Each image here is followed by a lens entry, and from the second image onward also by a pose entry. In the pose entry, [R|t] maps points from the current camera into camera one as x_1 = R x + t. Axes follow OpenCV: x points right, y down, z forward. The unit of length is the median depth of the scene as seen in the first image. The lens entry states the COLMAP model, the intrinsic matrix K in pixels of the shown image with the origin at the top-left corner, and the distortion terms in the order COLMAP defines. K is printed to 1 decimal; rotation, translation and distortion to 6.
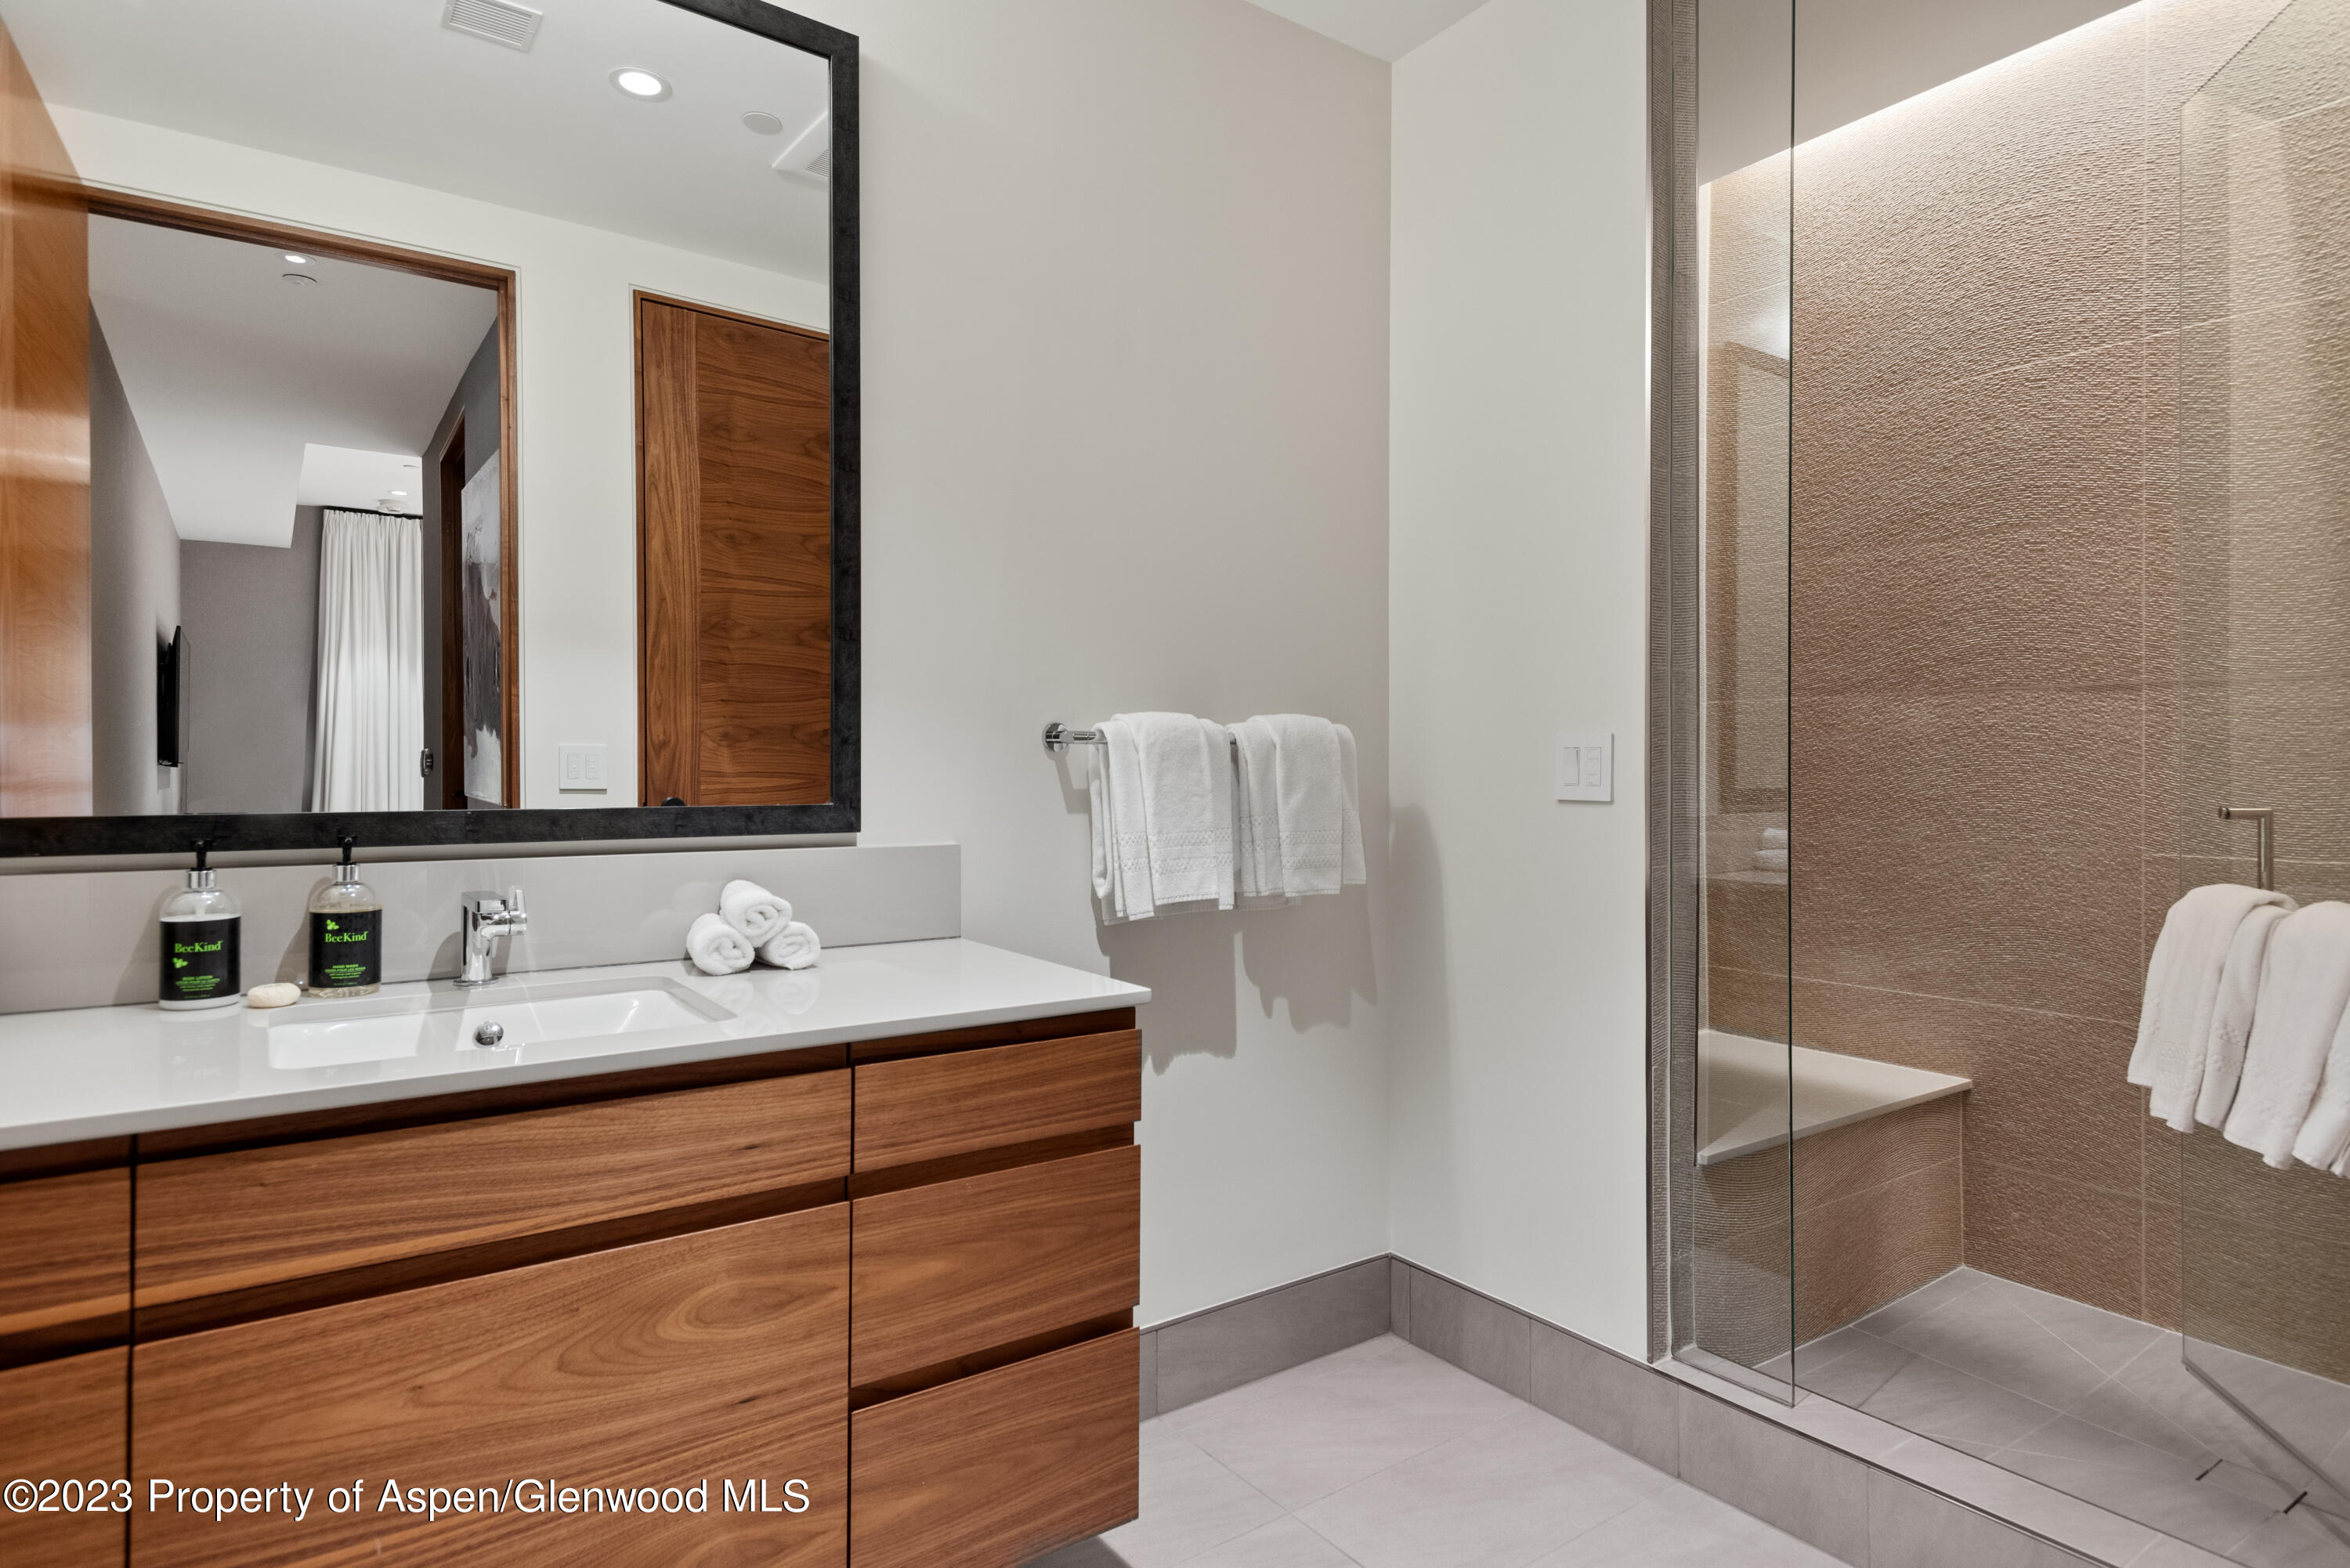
lens RADIAL K [[1219.3, 0, 1159.1], [0, 1219.3, 769.0], [0, 0, 1]] dist [0.000665, -0.000829]
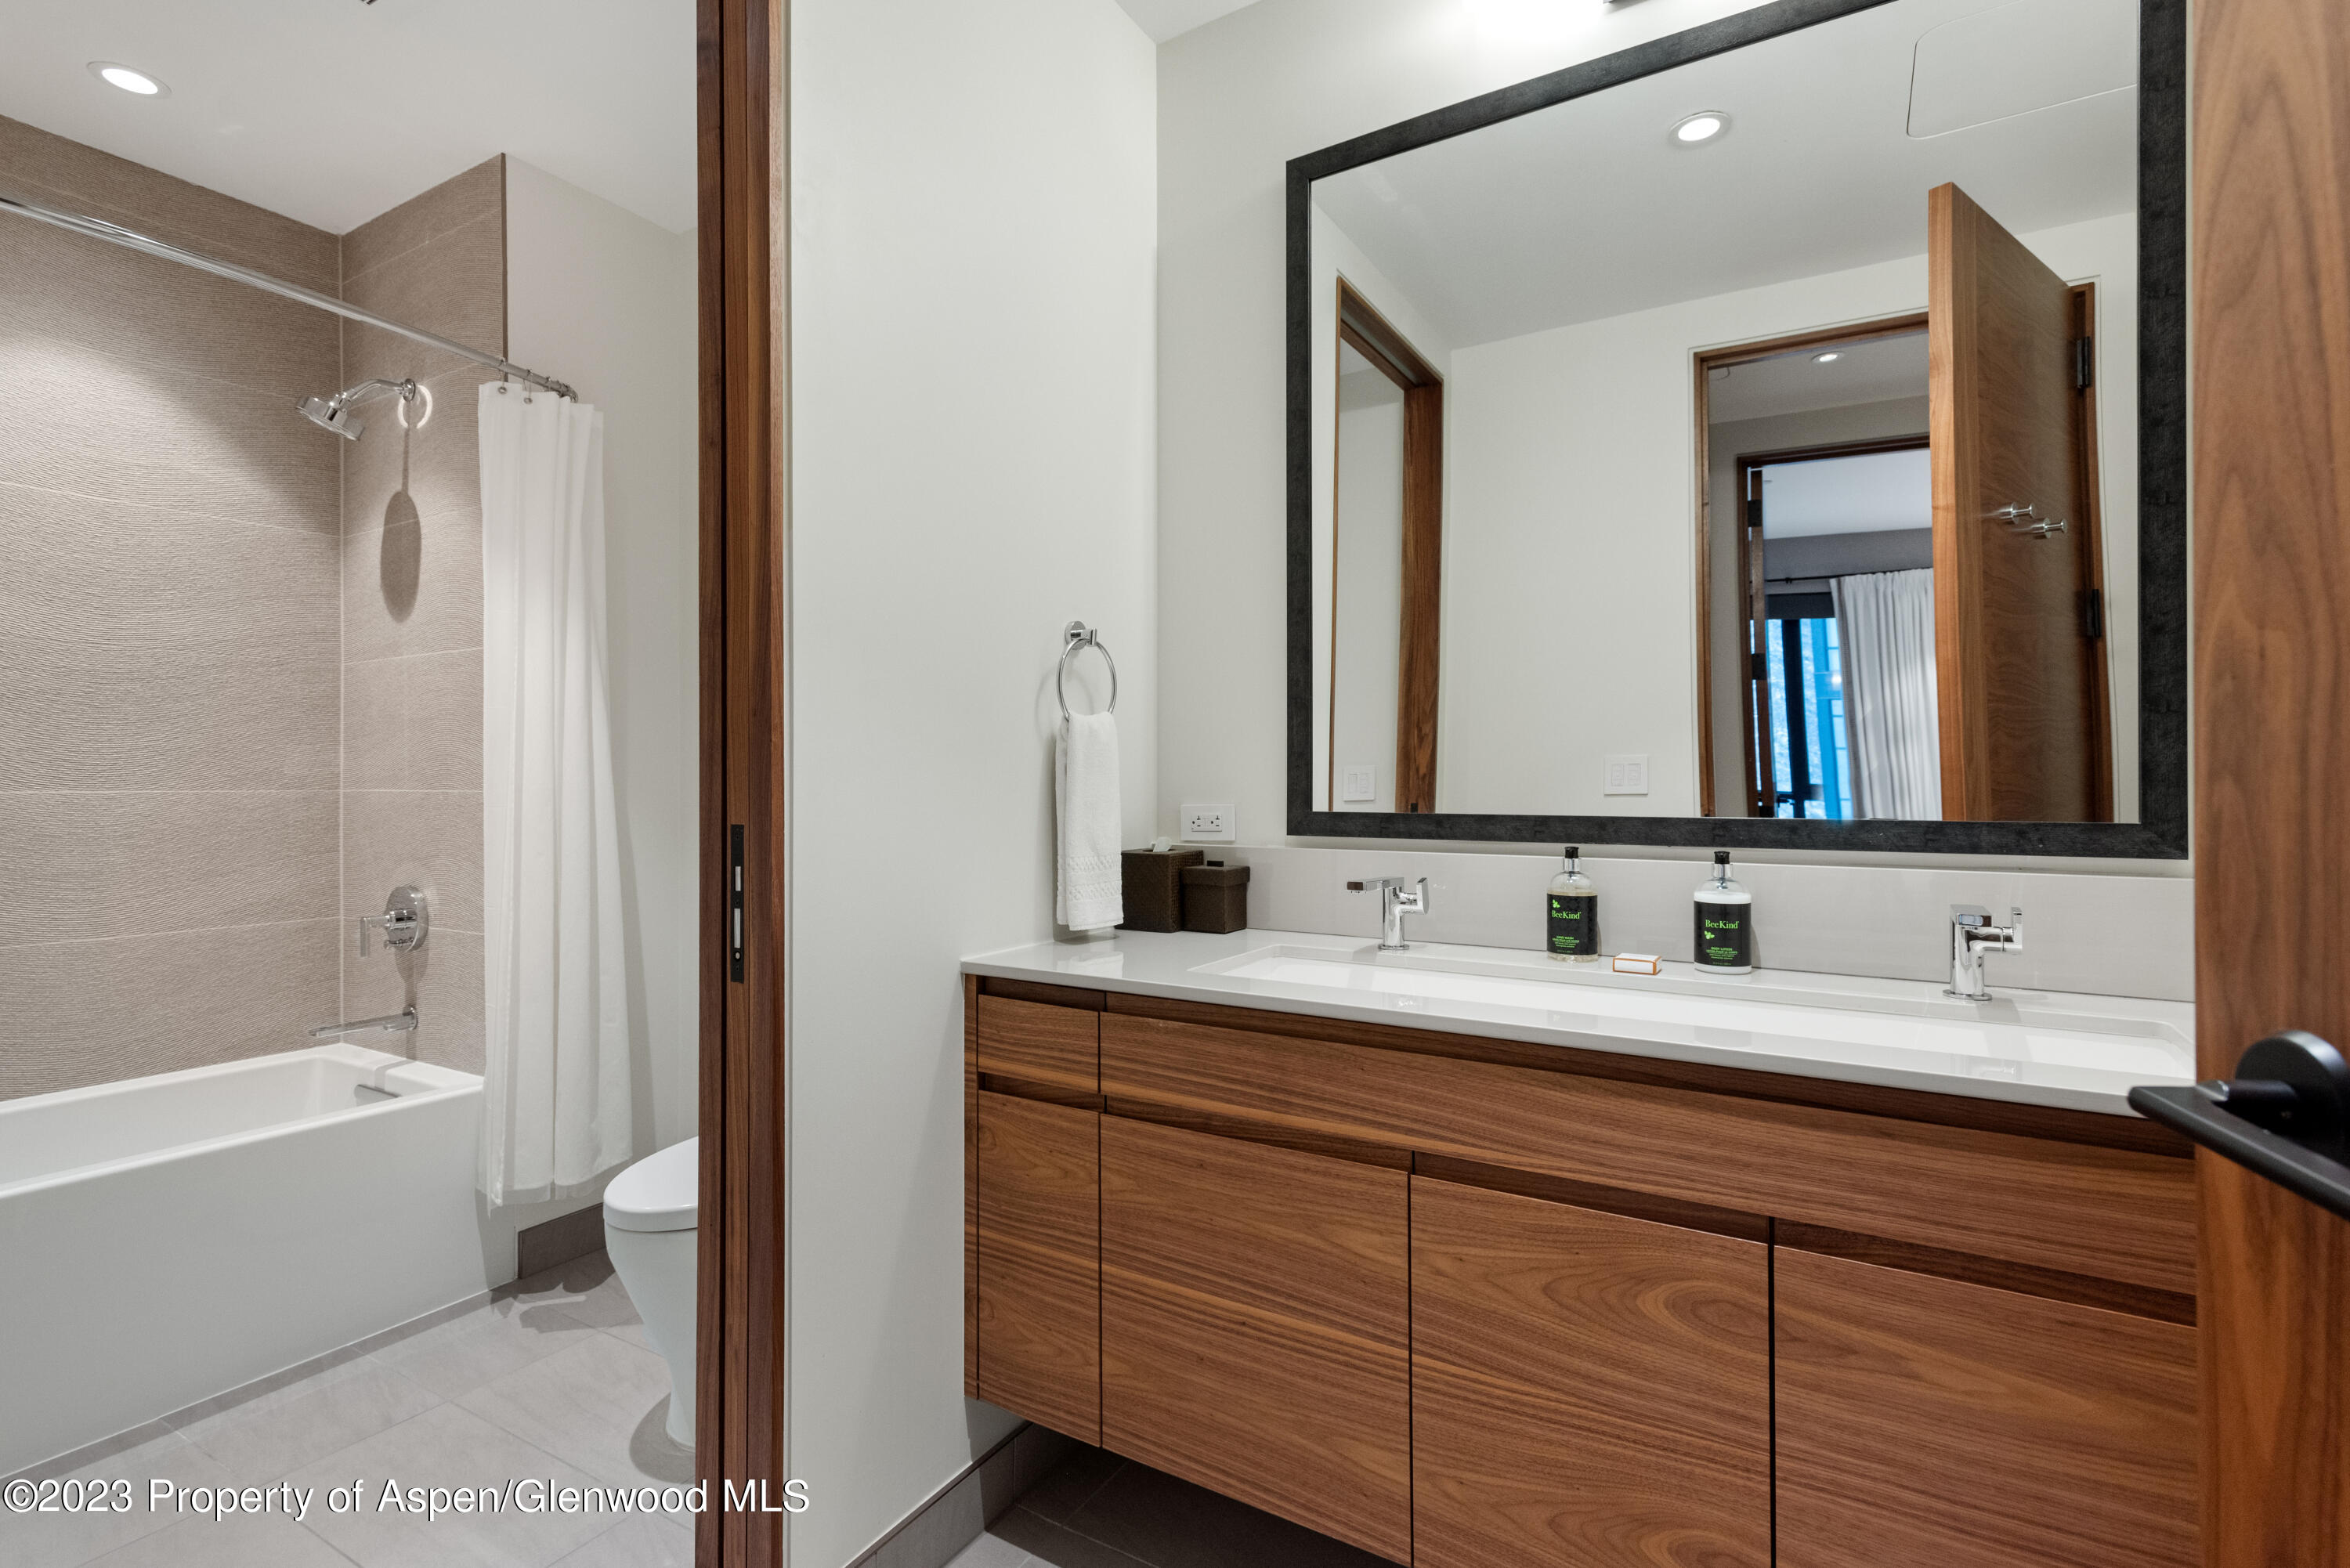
lens RADIAL K [[1124.2, 0, 1159.7], [0, 1124.2, 787.3], [0, 0, 1]] dist [-0.001863, 0.000122]
pose [[0.390519, 0.001427, -0.920594, 0.334410], [0.004556, 0.999984, 0.003483, -0.000593], [0.920584, -0.005555, 0.390506, 0.220352]]
